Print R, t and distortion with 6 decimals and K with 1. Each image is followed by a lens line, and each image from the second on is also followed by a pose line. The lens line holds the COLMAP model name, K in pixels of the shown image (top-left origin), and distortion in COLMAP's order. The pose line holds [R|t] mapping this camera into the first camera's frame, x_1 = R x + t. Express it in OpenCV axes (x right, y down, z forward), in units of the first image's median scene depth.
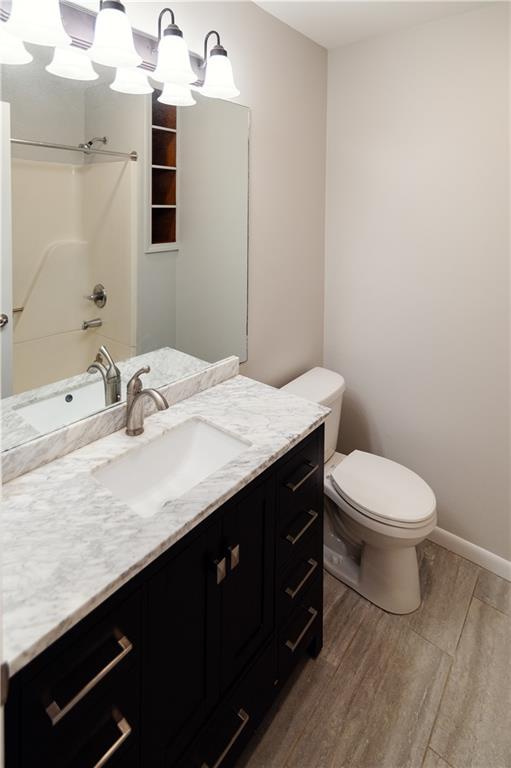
lens RADIAL K [[353.4, 0, 255.5], [0, 353.4, 384.0], [0, 0, 1]] dist [0.011882, -0.000634]
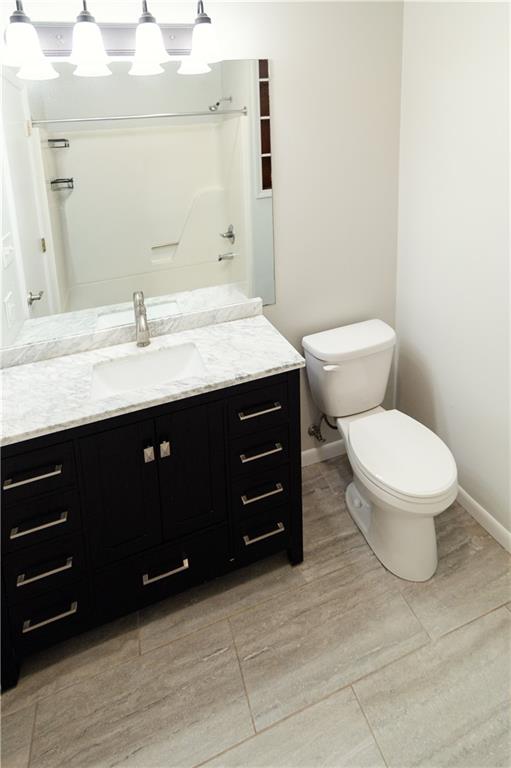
lens RADIAL K [[347.5, 0, 352.3], [0, 347.5, 356.0], [0, 0, 1]] dist [0.011182, -0.000813]
pose [[0.866523, 0.203862, -0.455608, 0.799580], [-0.147203, 0.976567, 0.157000, -0.123673], [0.476937, -0.068977, 0.876226, 0.154688]]
